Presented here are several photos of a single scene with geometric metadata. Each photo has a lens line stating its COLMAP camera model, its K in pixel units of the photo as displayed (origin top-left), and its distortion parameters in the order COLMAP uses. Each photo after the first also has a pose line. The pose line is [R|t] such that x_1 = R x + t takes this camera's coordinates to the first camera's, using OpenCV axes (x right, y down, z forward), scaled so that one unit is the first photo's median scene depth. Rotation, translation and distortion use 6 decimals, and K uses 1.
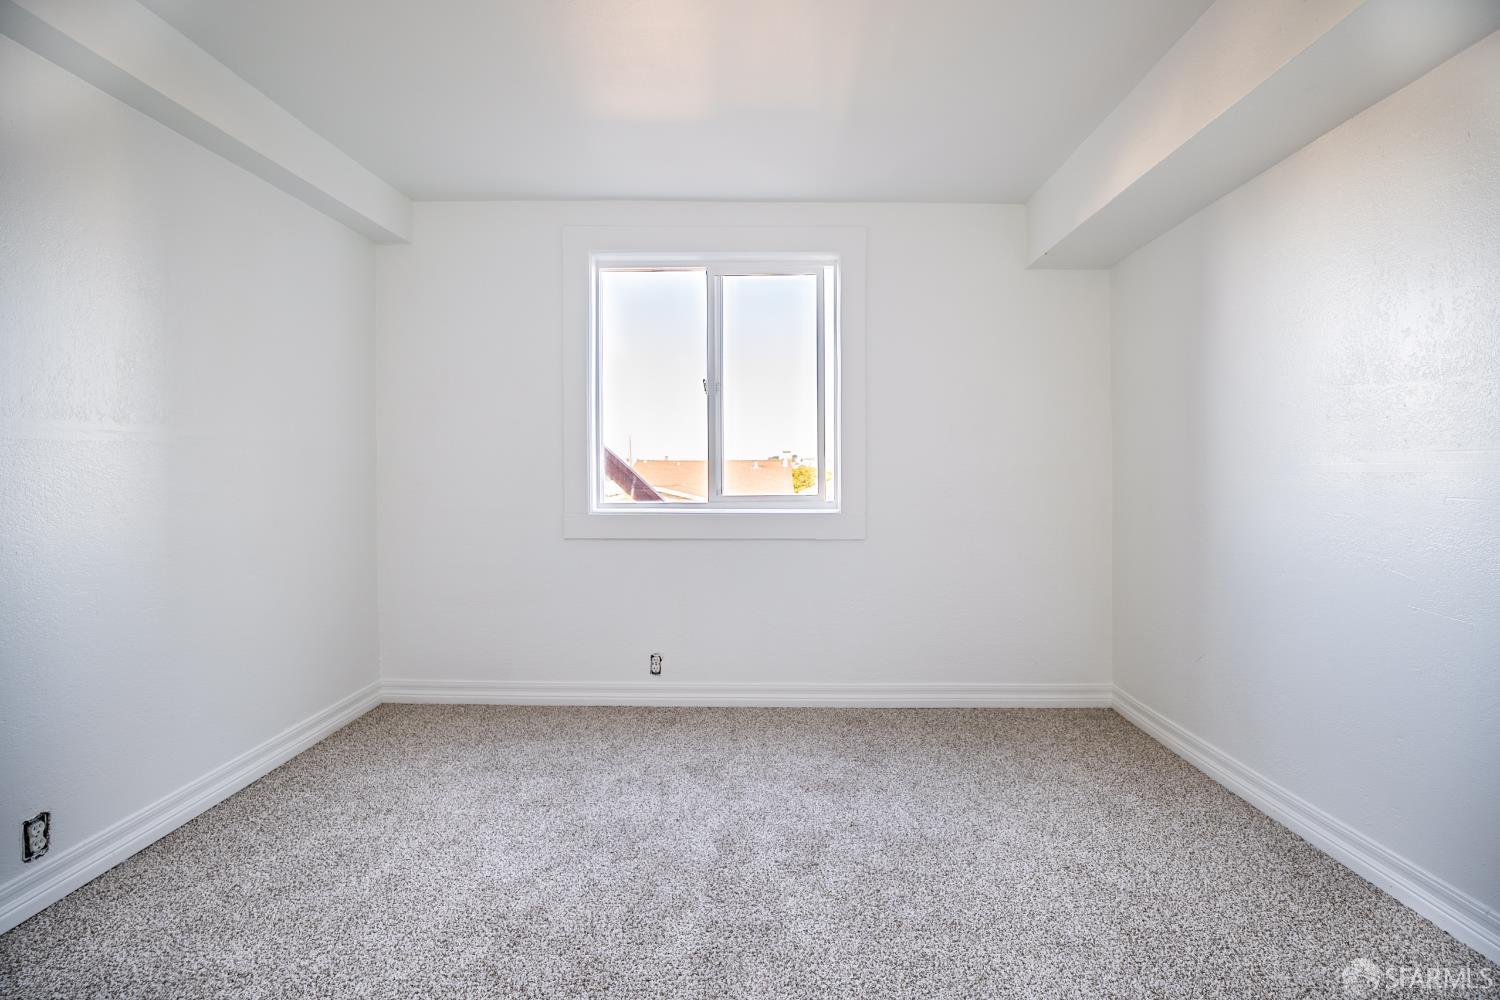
lens RADIAL K [[704.6, 0, 763.8], [0, 704.6, 476.2], [0, 0, 1]] dist [-0.027956, 0.005964]
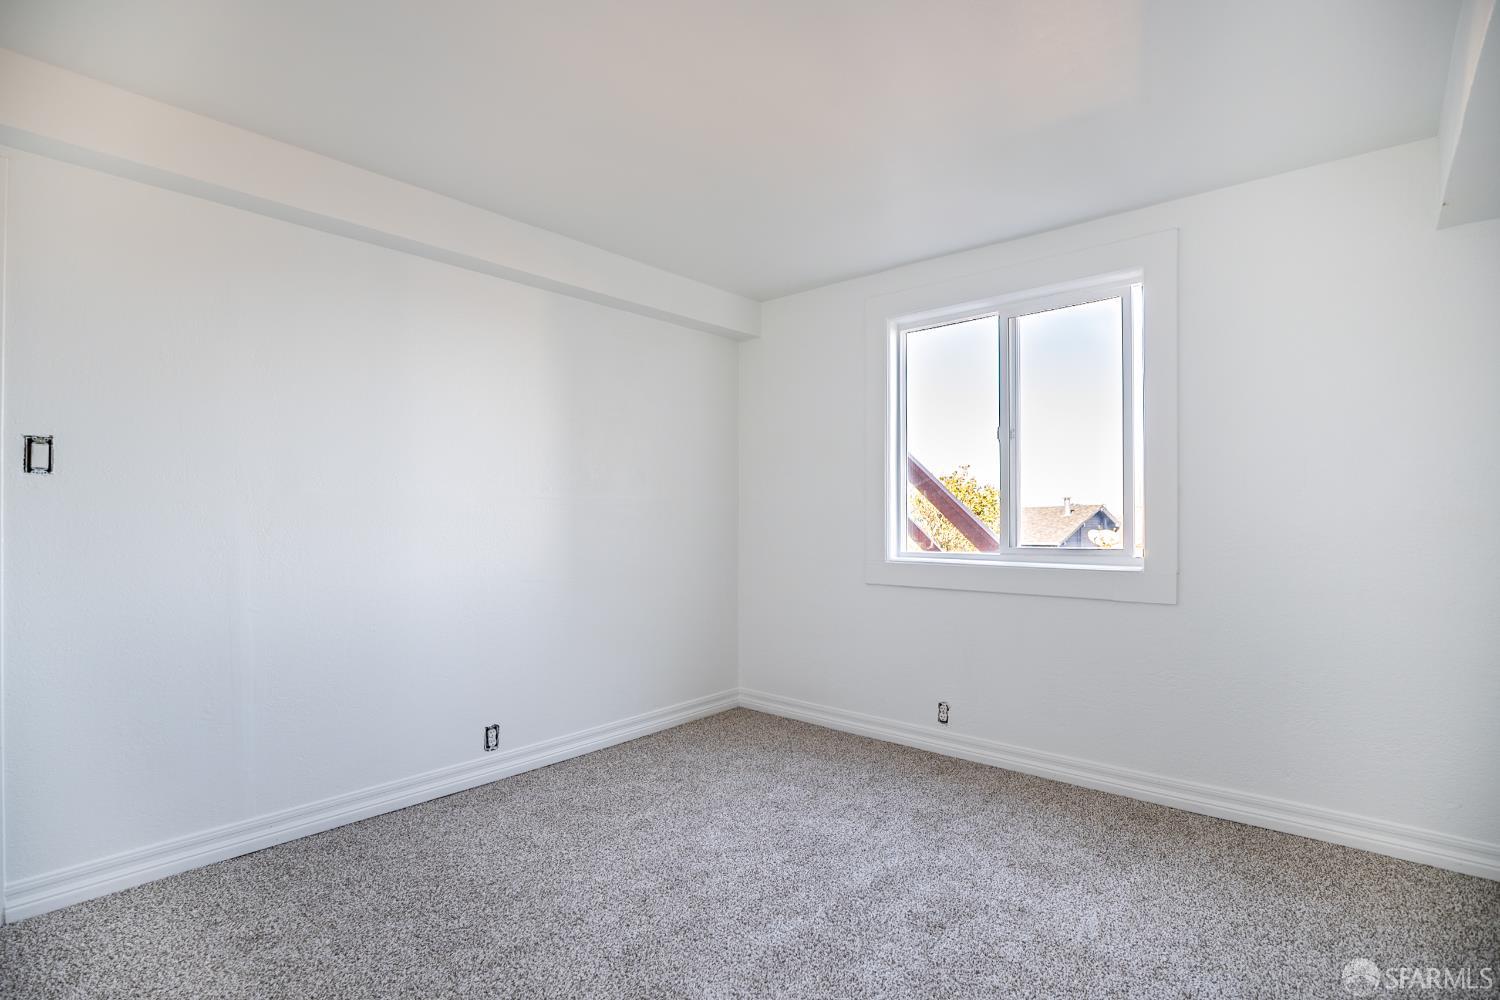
lens RADIAL K [[704.6, 0, 758.1], [0, 704.6, 522.5], [0, 0, 1]] dist [-0.027956, 0.005964]
pose [[0.762784, 0.001268, -0.646652, 0.313571], [-0.005029, 0.999979, -0.003971, -0.001817], [0.646634, 0.006281, 0.762775, 0.056202]]
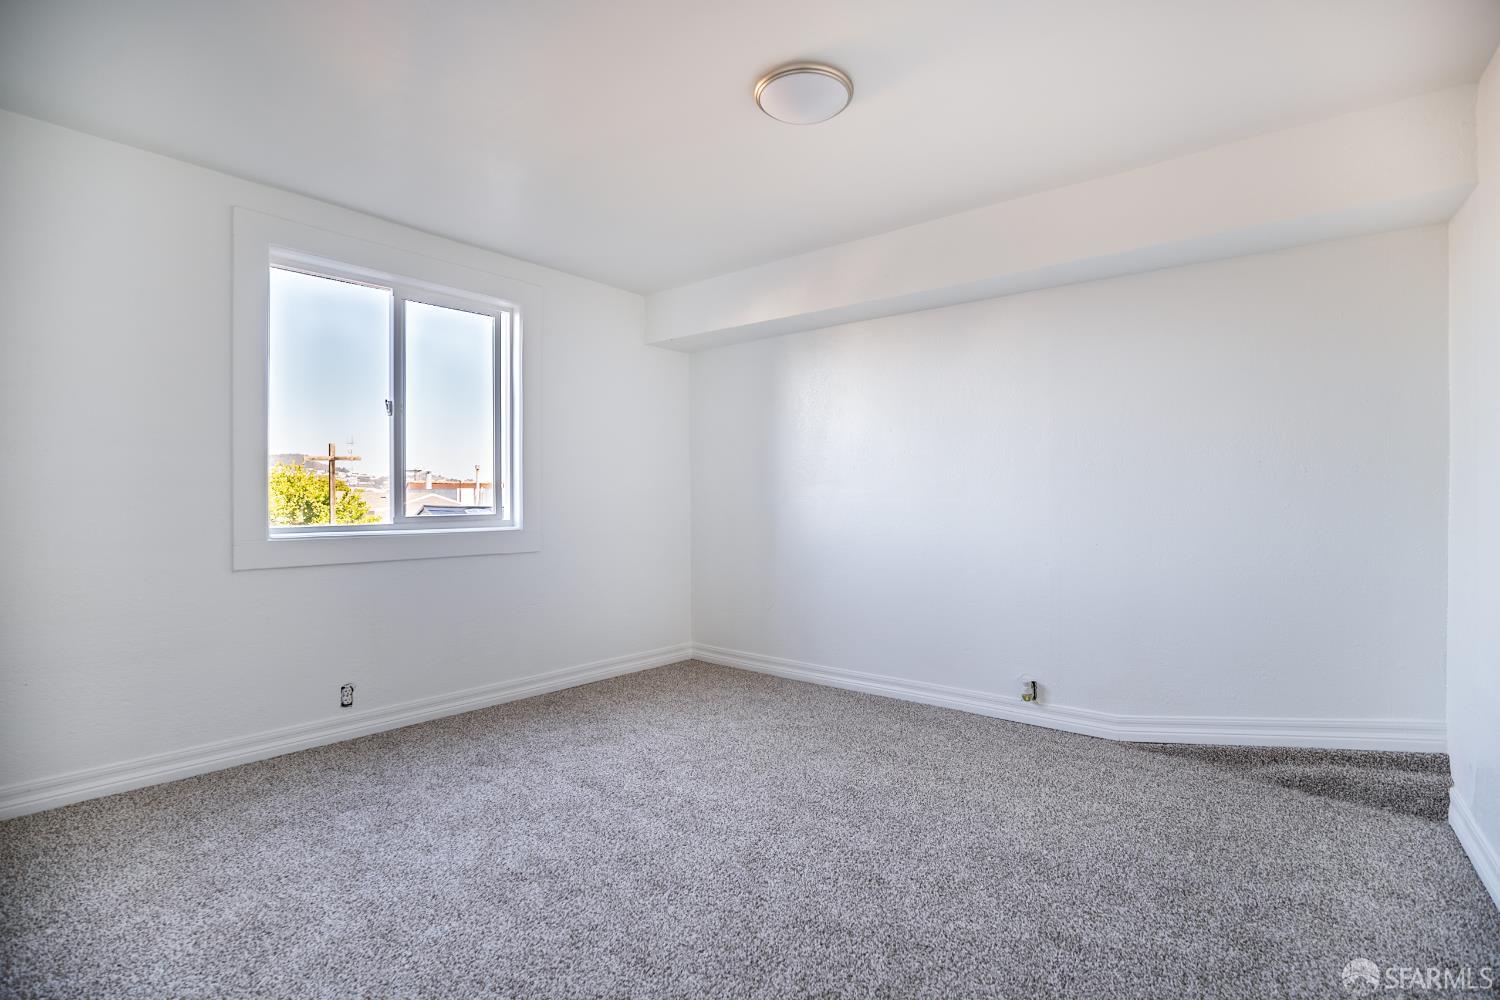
lens RADIAL K [[704.6, 0, 758.0], [0, 704.6, 496.0], [0, 0, 1]] dist [-0.027956, 0.005964]
pose [[0.636552, 0.002092, 0.771231, -0.557090], [0.005214, 0.999962, -0.007016, 0.007898], [-0.771216, 0.008488, 0.636517, -0.031050]]
